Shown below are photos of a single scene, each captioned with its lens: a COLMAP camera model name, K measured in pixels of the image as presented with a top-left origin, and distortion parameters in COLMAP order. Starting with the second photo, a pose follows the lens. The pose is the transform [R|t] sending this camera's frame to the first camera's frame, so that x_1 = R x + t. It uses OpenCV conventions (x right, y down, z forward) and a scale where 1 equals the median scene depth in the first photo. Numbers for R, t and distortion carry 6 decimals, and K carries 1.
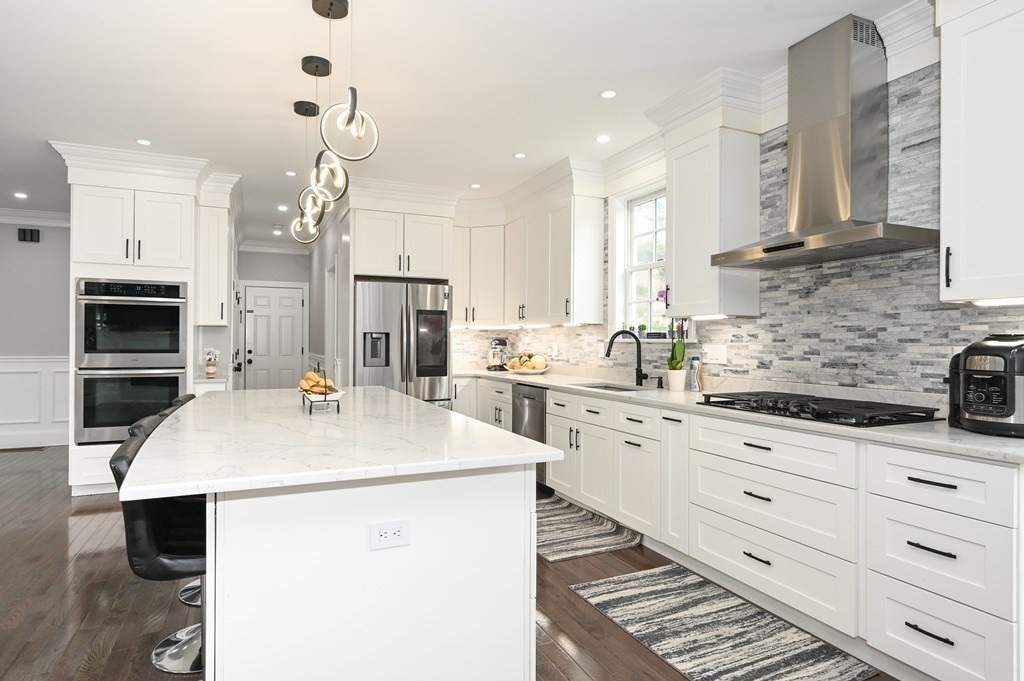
lens RADIAL K [[567.9, 0, 513.3], [0, 567.9, 341.1], [0, 0, 1]] dist [0.001145, 0.000121]
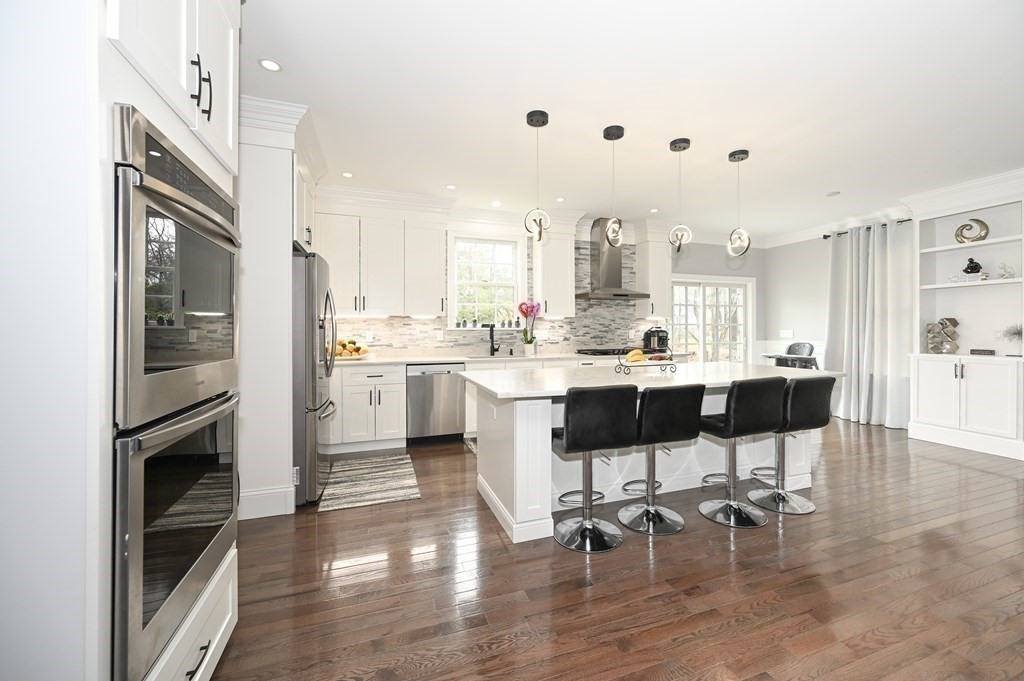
lens RADIAL K [[402.0, 0, 513.7], [0, 402.0, 331.6], [0, 0, 1]] dist [0.001753, -0.000236]
pose [[0.086838, -0.012058, 0.996149, -1.337003], [0.000496, 0.999927, 0.012060, -0.009814], [-0.996222, -0.000553, 0.086838, 1.173752]]
